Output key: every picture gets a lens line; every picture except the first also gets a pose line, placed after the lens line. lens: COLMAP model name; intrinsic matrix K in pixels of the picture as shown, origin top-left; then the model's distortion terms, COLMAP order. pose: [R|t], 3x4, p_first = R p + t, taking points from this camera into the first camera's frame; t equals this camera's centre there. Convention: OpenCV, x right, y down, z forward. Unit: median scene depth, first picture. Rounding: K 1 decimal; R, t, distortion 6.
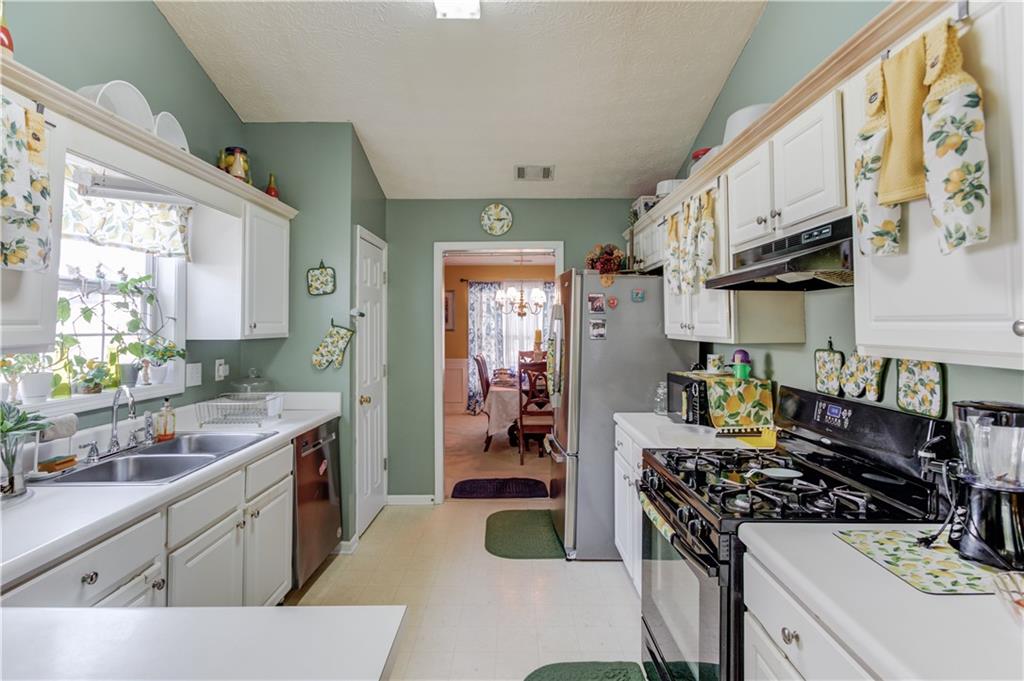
lens RADIAL K [[495.8, 0, 513.8], [0, 495.8, 313.3], [0, 0, 1]] dist [-0.009781, 0.008399]
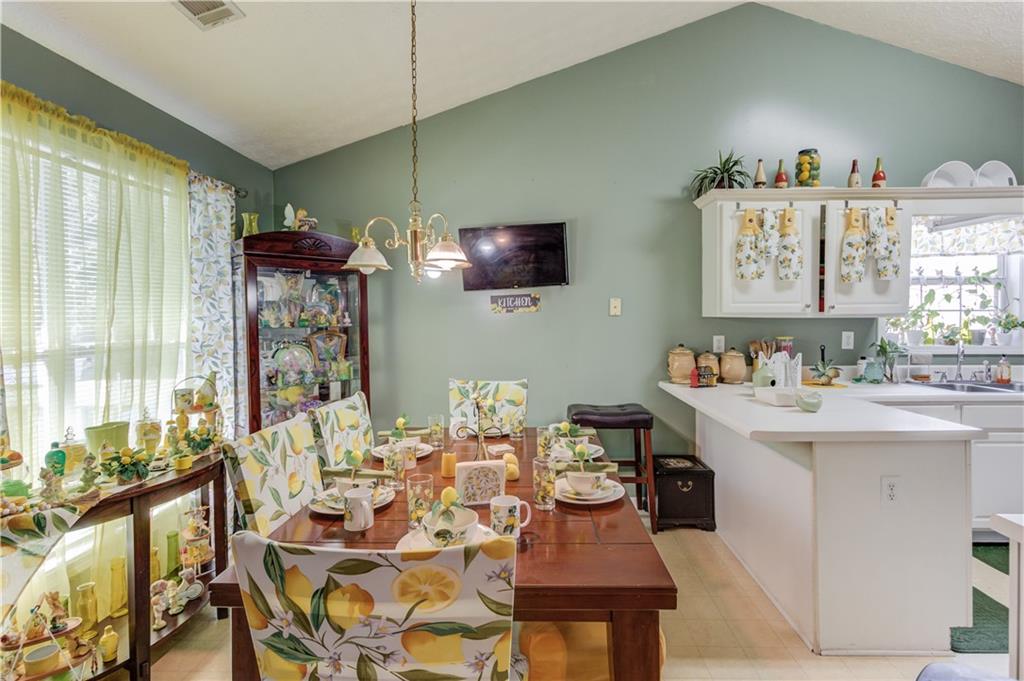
lens RADIAL K [[495.8, 0, 520.3], [0, 495.8, 325.4], [0, 0, 1]] dist [-0.009781, 0.008399]
pose [[-0.026616, 0.017265, -0.999497, 0.706800], [0.031389, 0.999372, 0.016427, 0.017494], [0.999153, -0.030936, -0.027141, -0.332227]]
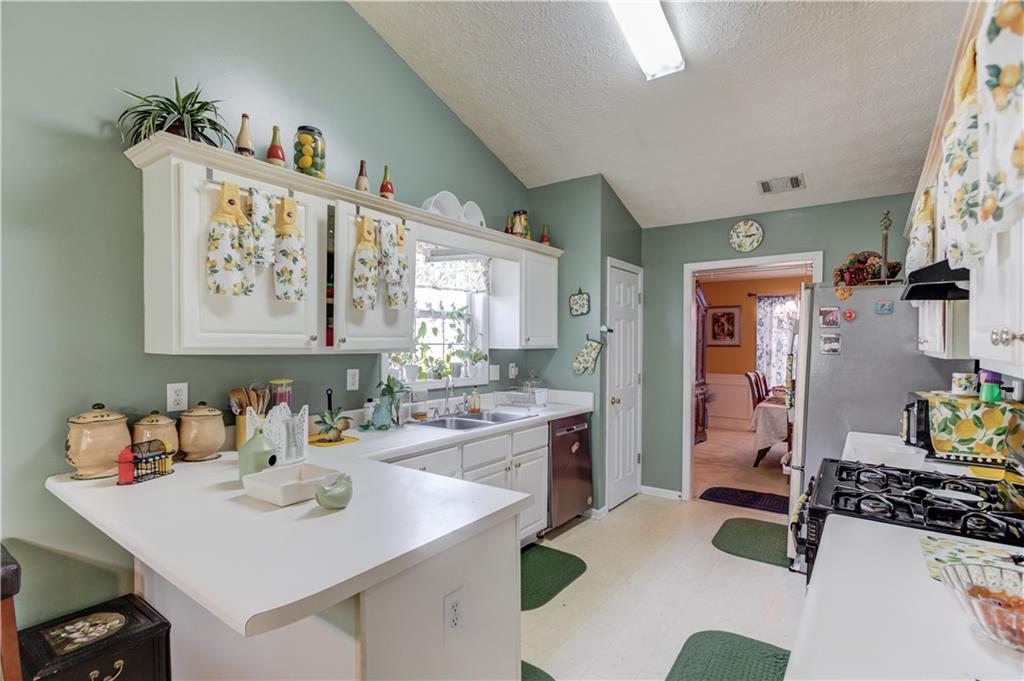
lens RADIAL K [[495.8, 0, 516.7], [0, 495.8, 351.3], [0, 0, 1]] dist [-0.009781, 0.008399]
pose [[0.812105, 0.016249, -0.583285, 0.280601], [0.009163, 0.999134, 0.040592, 0.002393], [0.583439, -0.038310, 0.811253, -0.164167]]
